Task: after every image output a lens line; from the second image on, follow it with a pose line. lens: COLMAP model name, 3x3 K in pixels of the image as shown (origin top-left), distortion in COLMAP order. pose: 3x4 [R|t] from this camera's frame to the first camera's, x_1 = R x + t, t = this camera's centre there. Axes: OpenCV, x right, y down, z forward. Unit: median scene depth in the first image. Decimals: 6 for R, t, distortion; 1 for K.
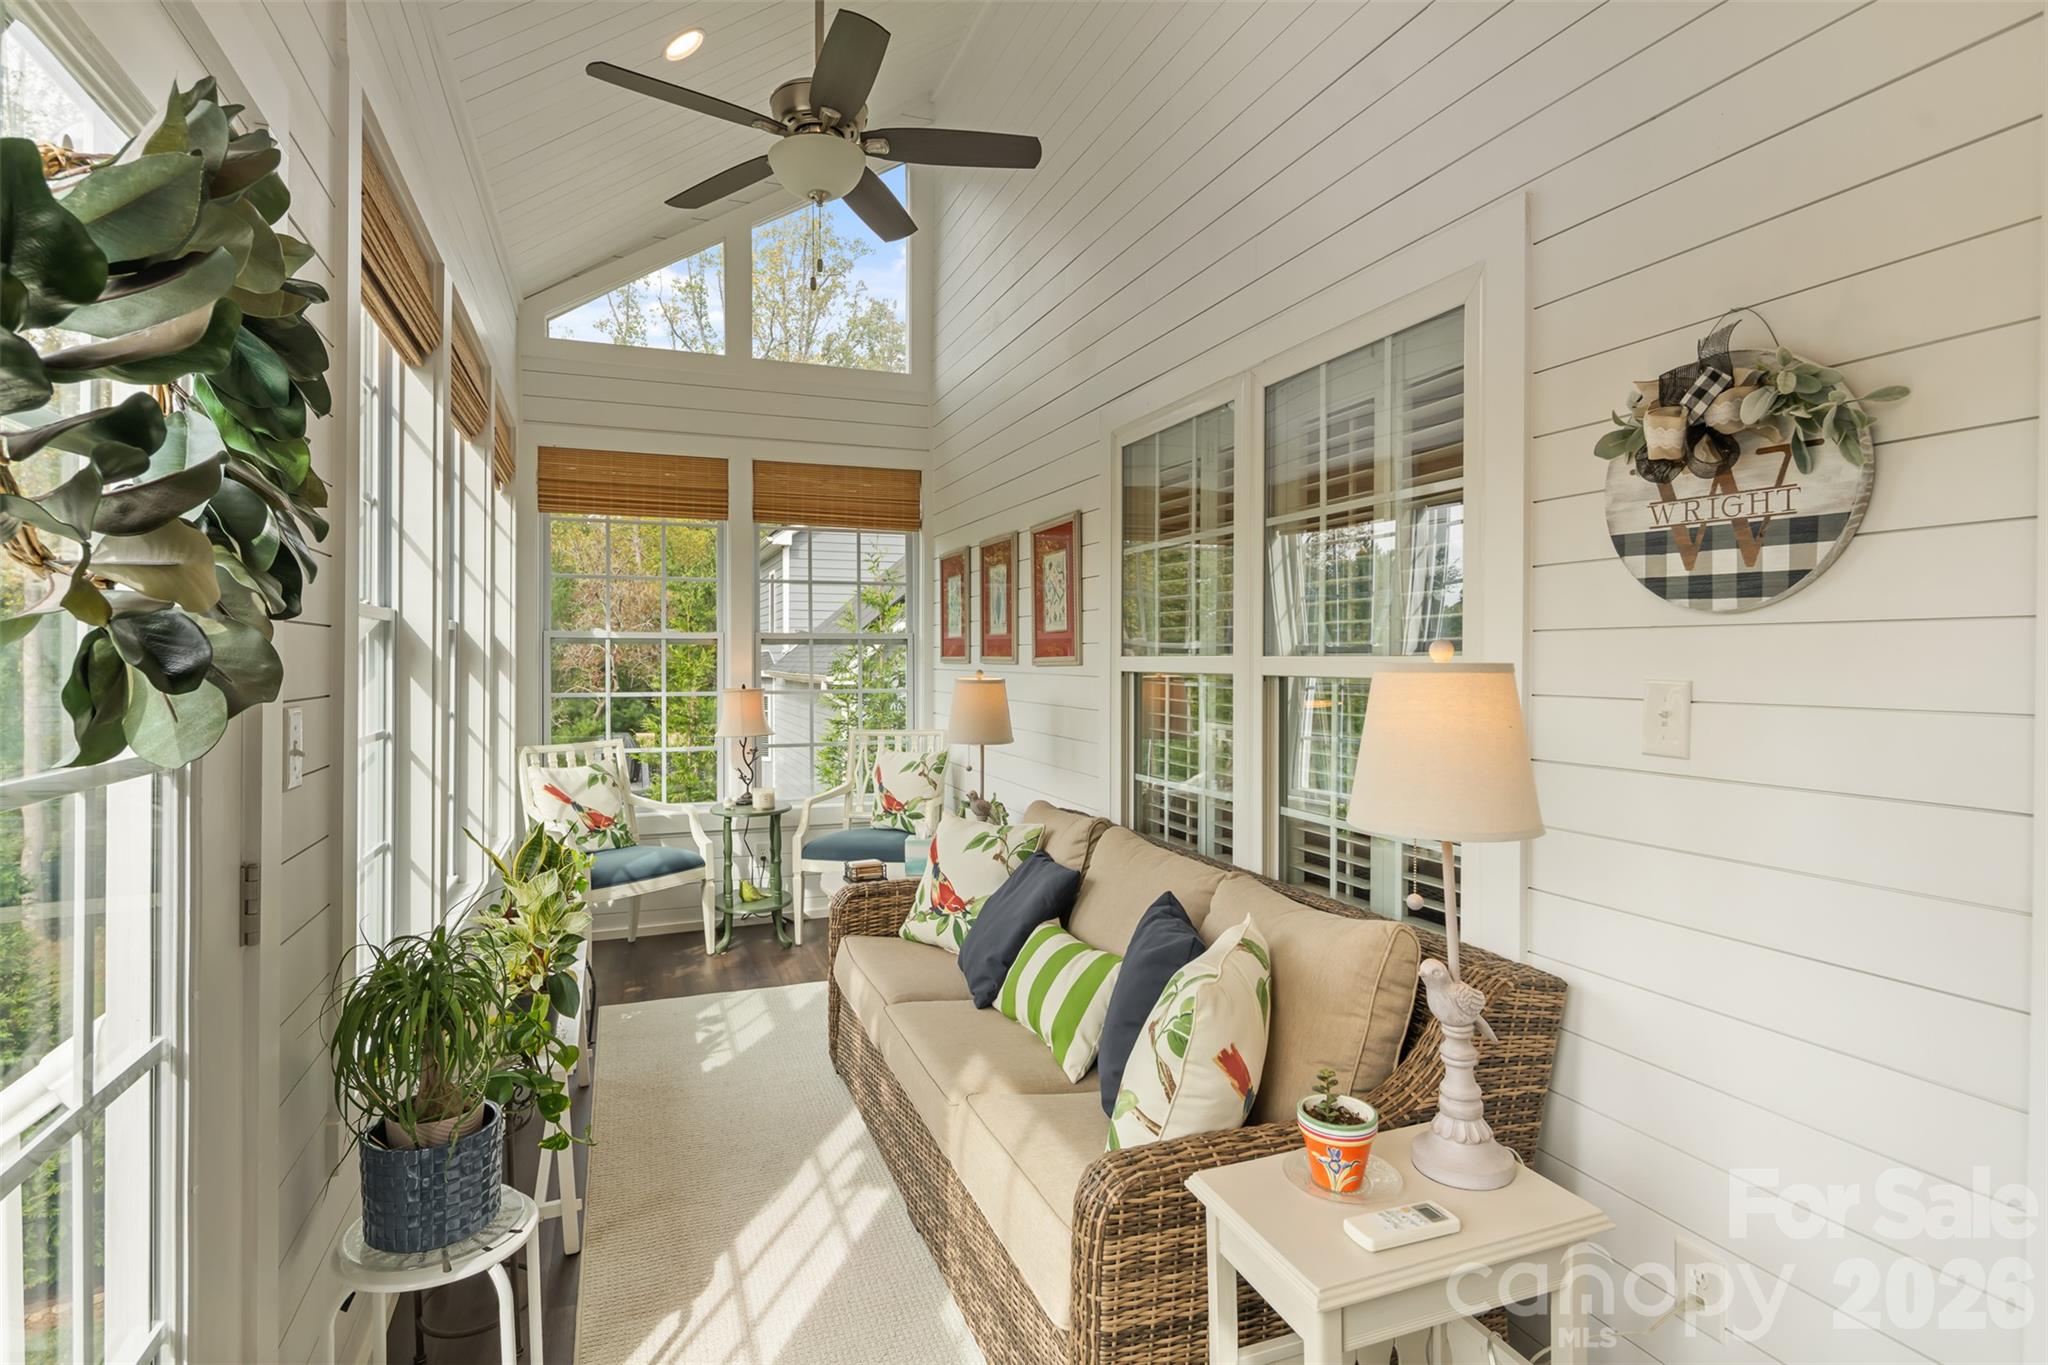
lens RADIAL K [[1033.8, 0, 1014.2], [0, 1033.8, 657.5], [0, 0, 1]] dist [0.000984, -0.000628]
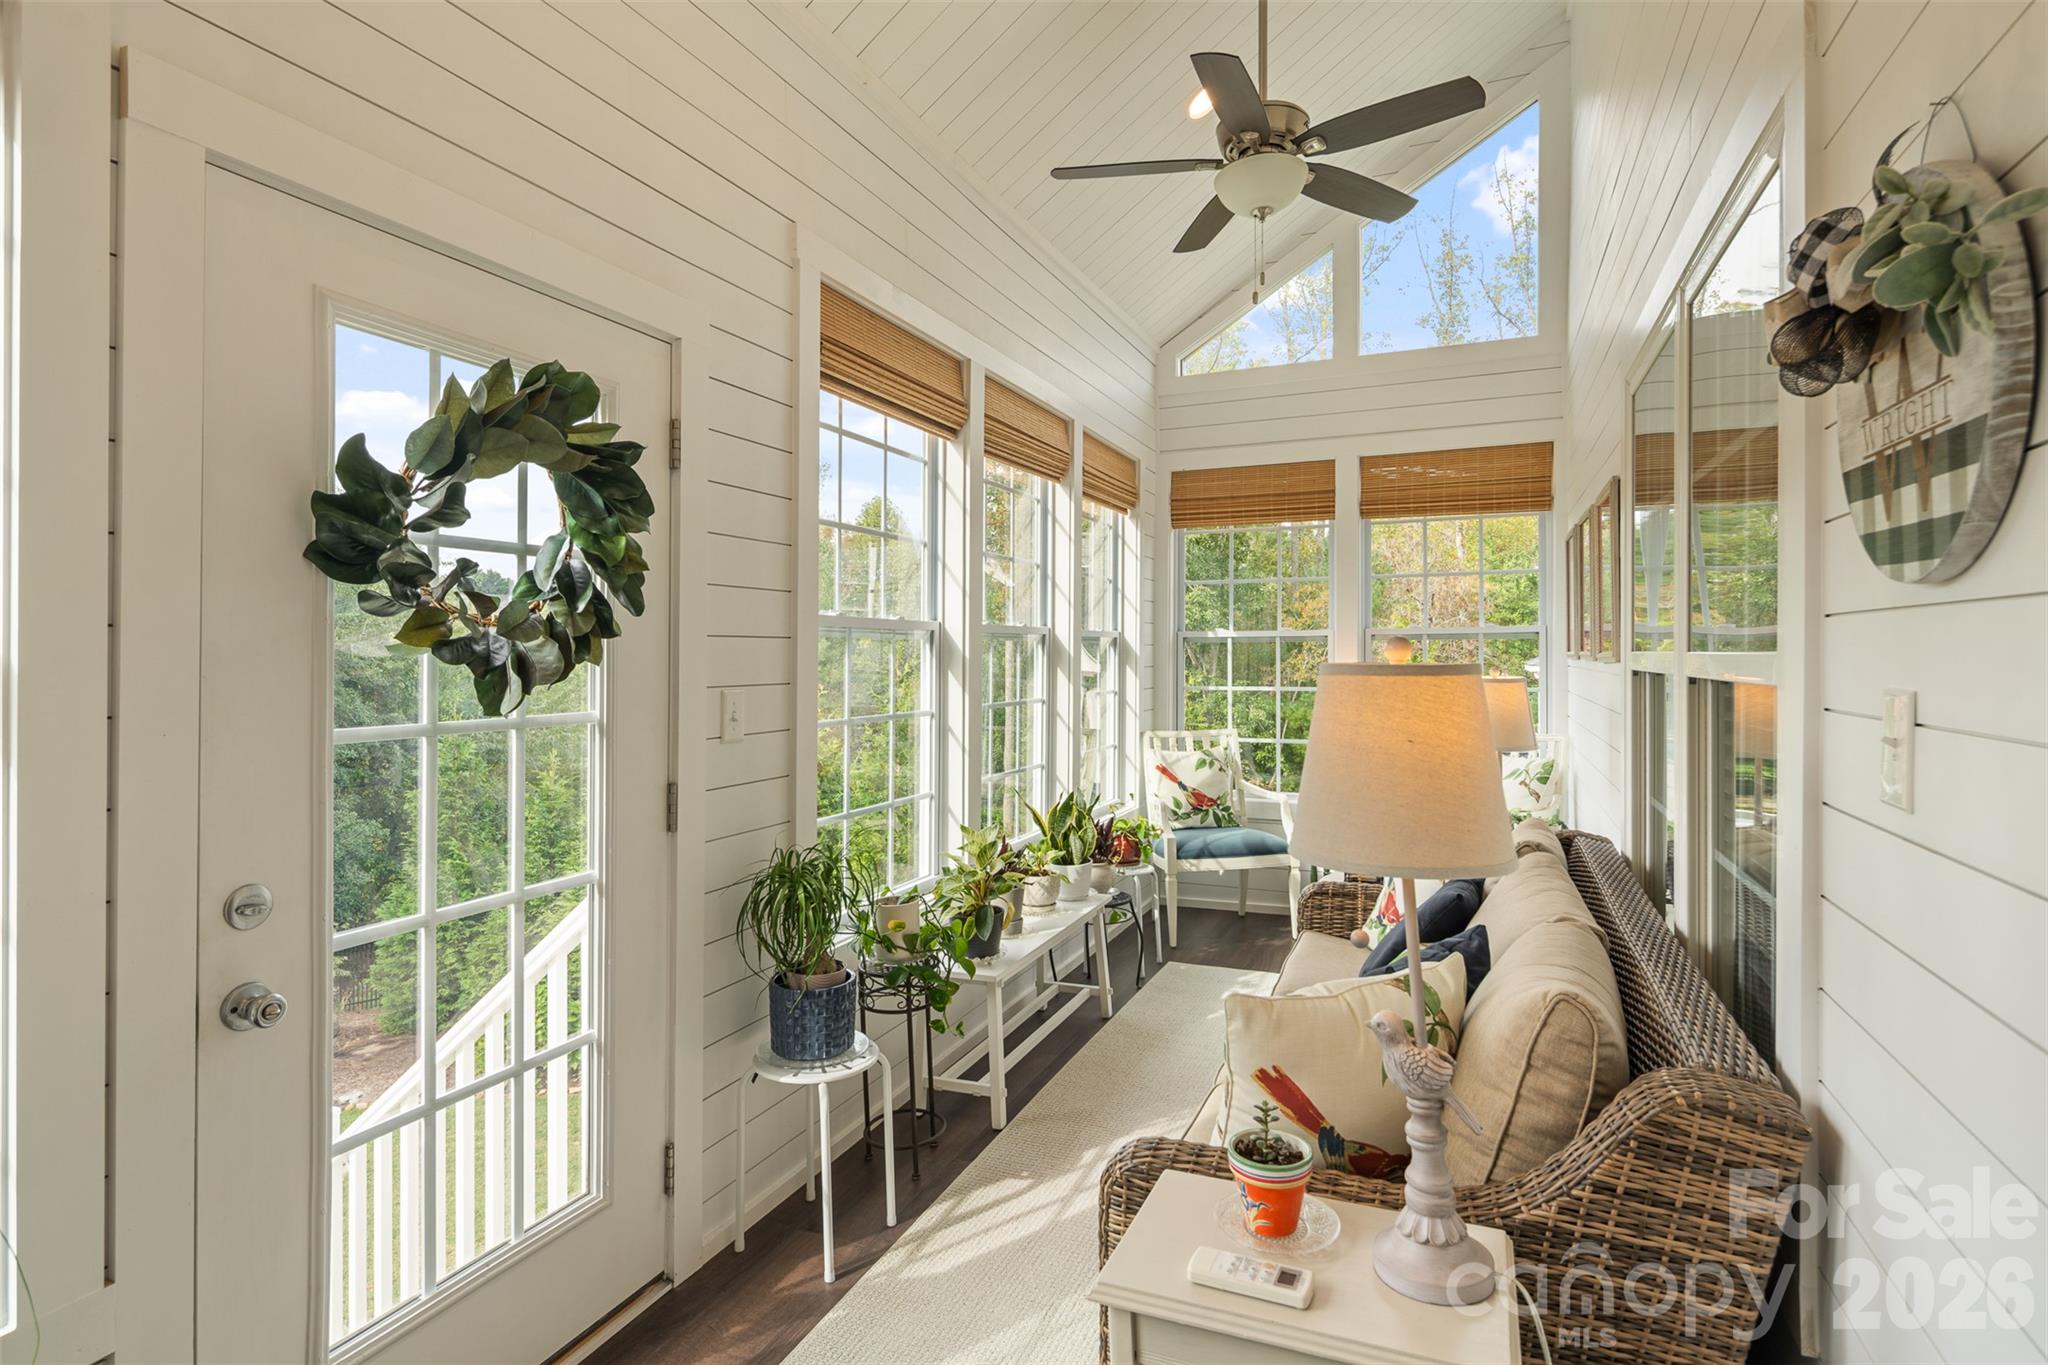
lens RADIAL K [[1033.8, 0, 1014.2], [0, 1033.8, 657.5], [0, 0, 1]] dist [0.000984, -0.000628]
pose [[0.717706, -0.003148, -0.696340, 0.232061], [0.006184, 0.999979, 0.001853, -0.000788], [0.696319, -0.005636, 0.717710, 0.053248]]
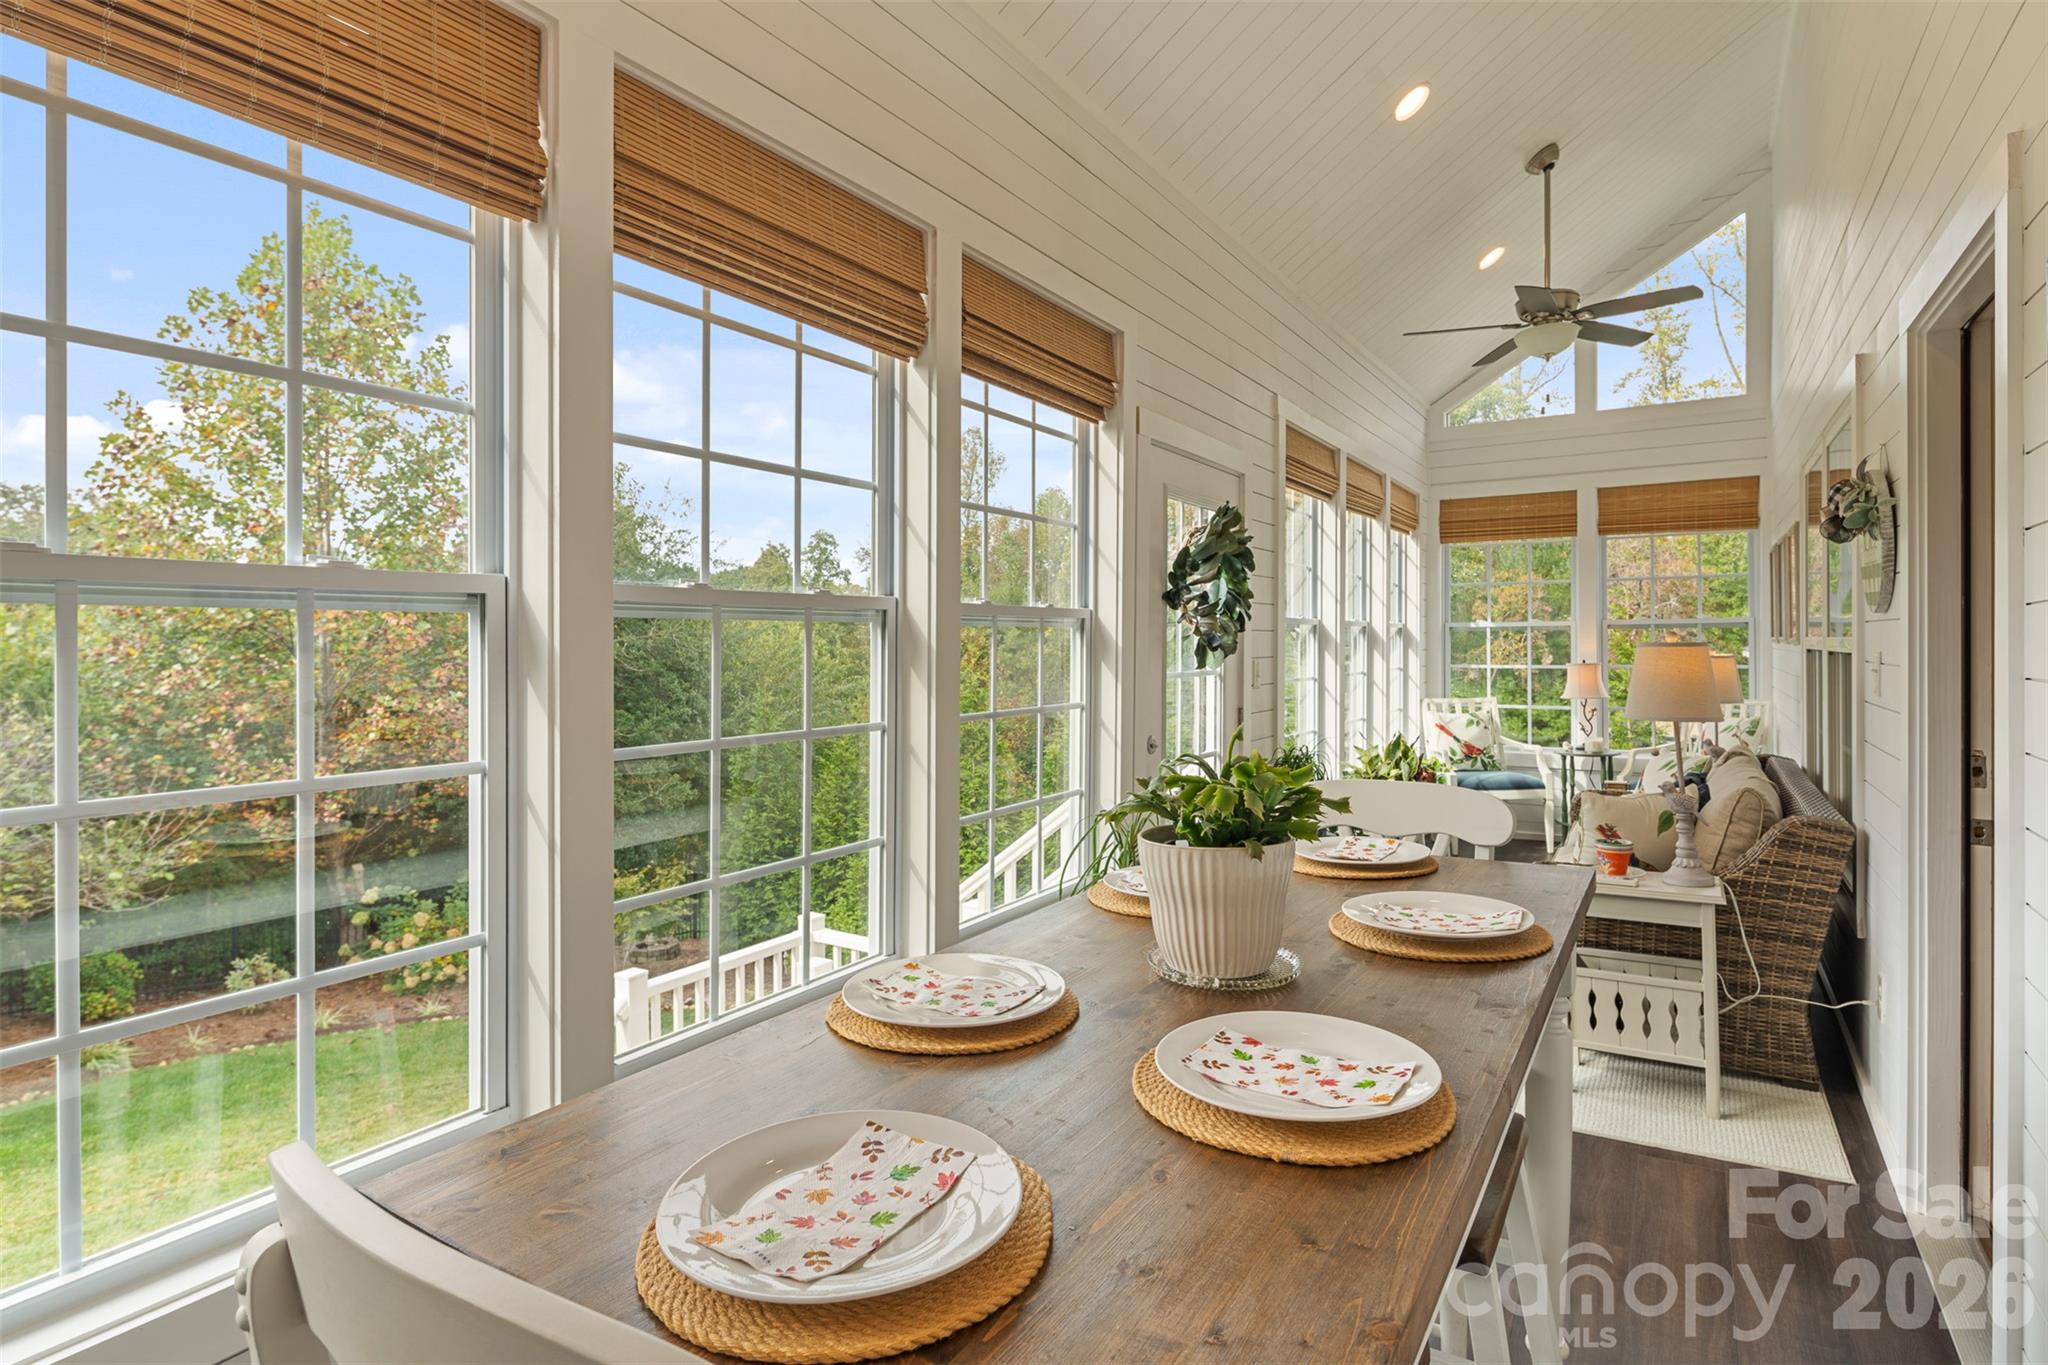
lens RADIAL K [[1028.3, 0, 1024.6], [0, 1028.3, 639.1], [0, 0, 1]] dist [-0.002083, -0.000411]
pose [[0.603176, -0.008982, -0.797558, 0.389415], [0.008226, 0.999953, -0.005039, -0.000346], [0.797566, -0.003521, 0.603221, -0.404592]]
